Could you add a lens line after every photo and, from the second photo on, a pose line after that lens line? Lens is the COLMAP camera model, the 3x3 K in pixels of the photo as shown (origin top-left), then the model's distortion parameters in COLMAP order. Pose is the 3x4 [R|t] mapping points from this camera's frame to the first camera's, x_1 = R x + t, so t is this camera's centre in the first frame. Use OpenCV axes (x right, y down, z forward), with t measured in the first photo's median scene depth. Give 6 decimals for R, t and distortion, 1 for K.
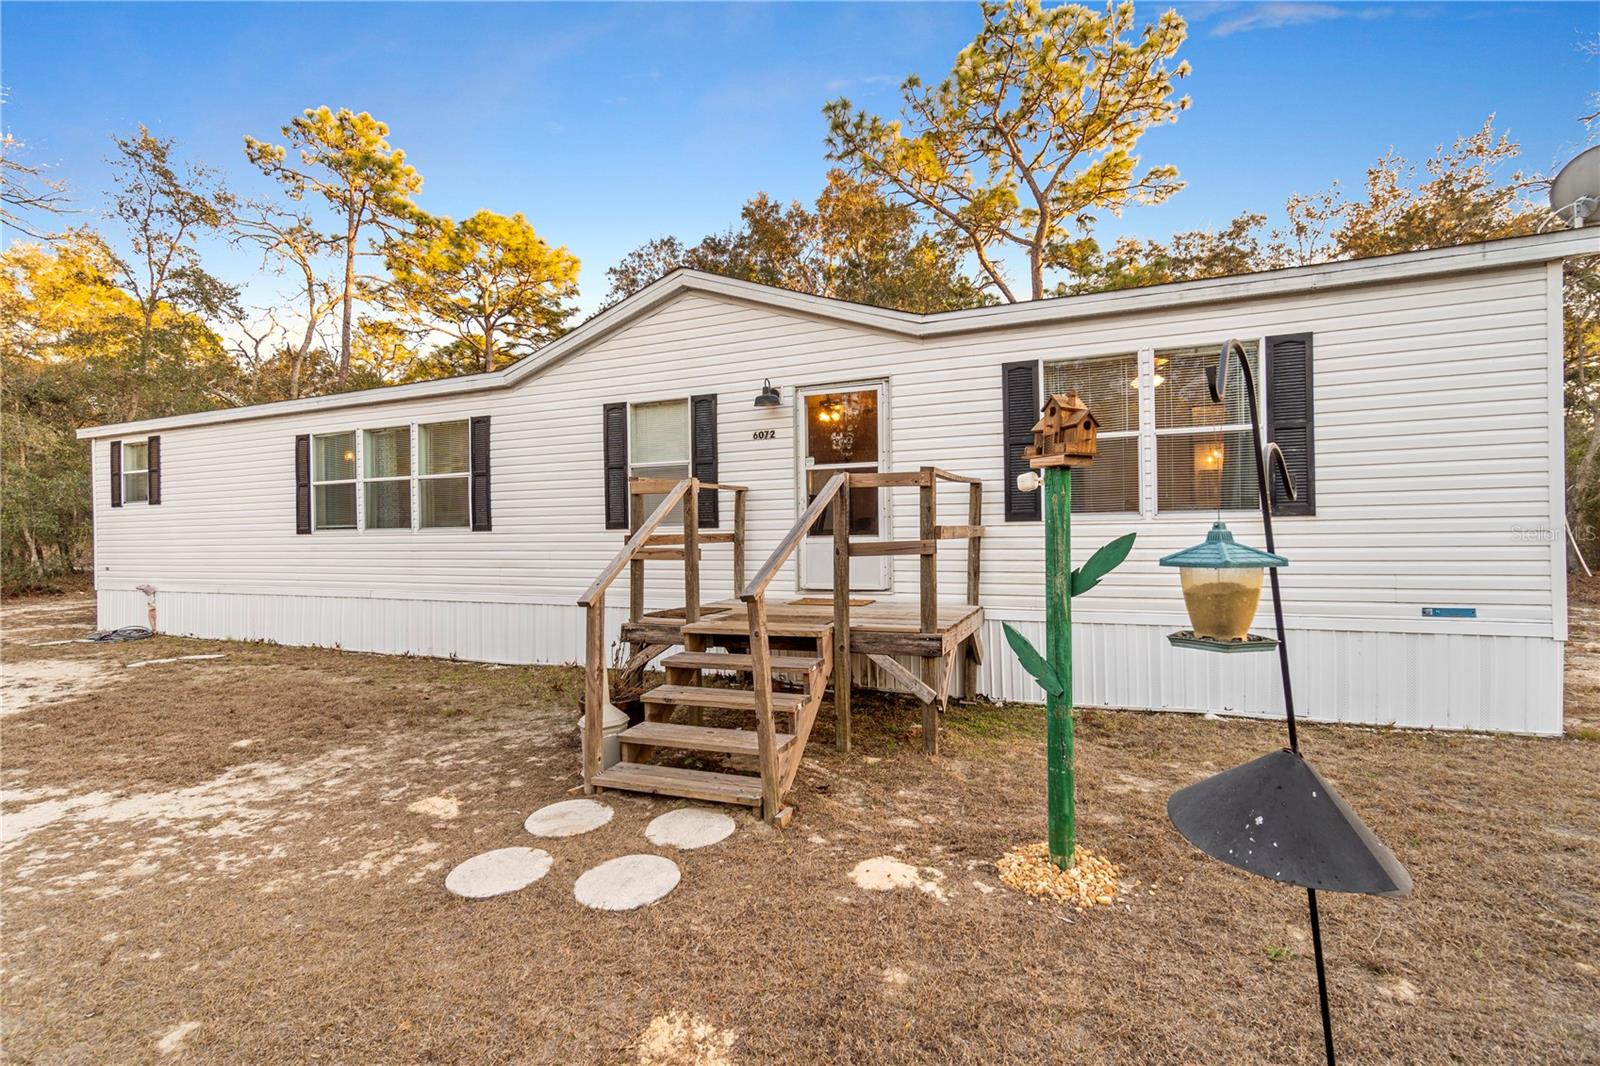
lens RADIAL K [[698.0, 0, 798.3], [0, 698.0, 536.1], [0, 0, 1]] dist [-0.005766, 0.001857]
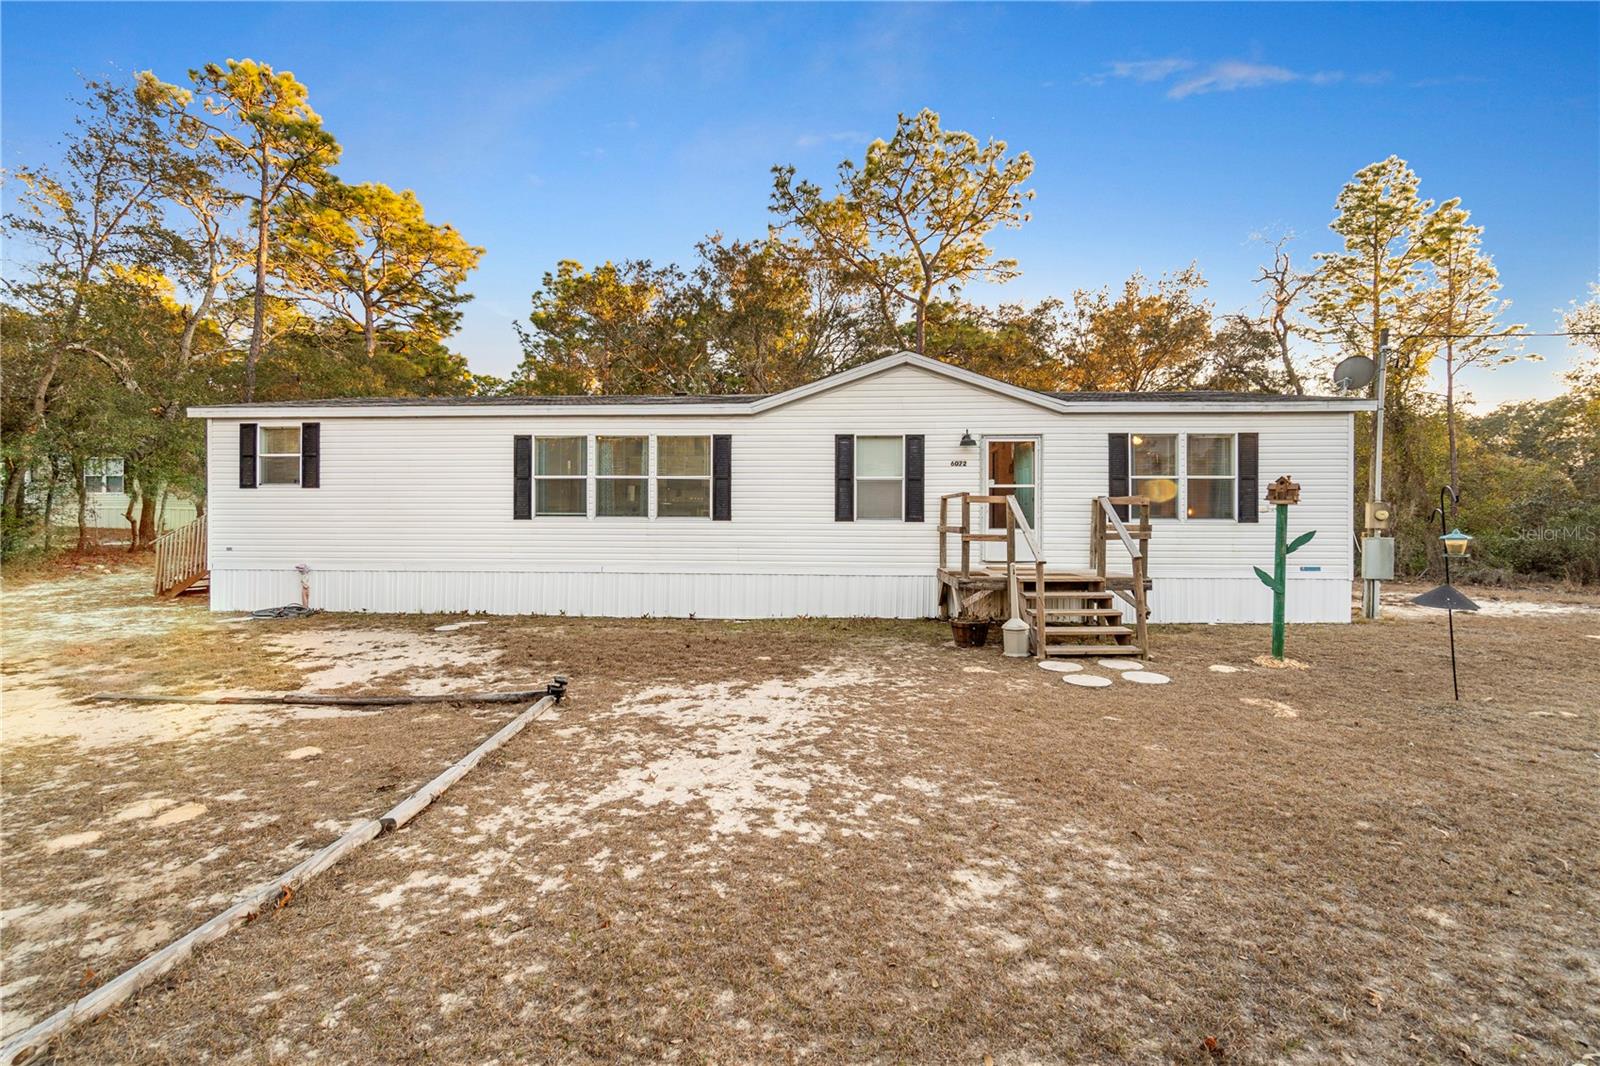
lens RADIAL K [[698.0, 0, 774.2], [0, 698.0, 524.5], [0, 0, 1]] dist [-0.005766, 0.001857]
pose [[0.944023, 0.018155, 0.329379, -0.729478], [-0.015909, 0.999828, -0.009515, 0.010312], [-0.329495, 0.003743, 0.944150, -0.264123]]
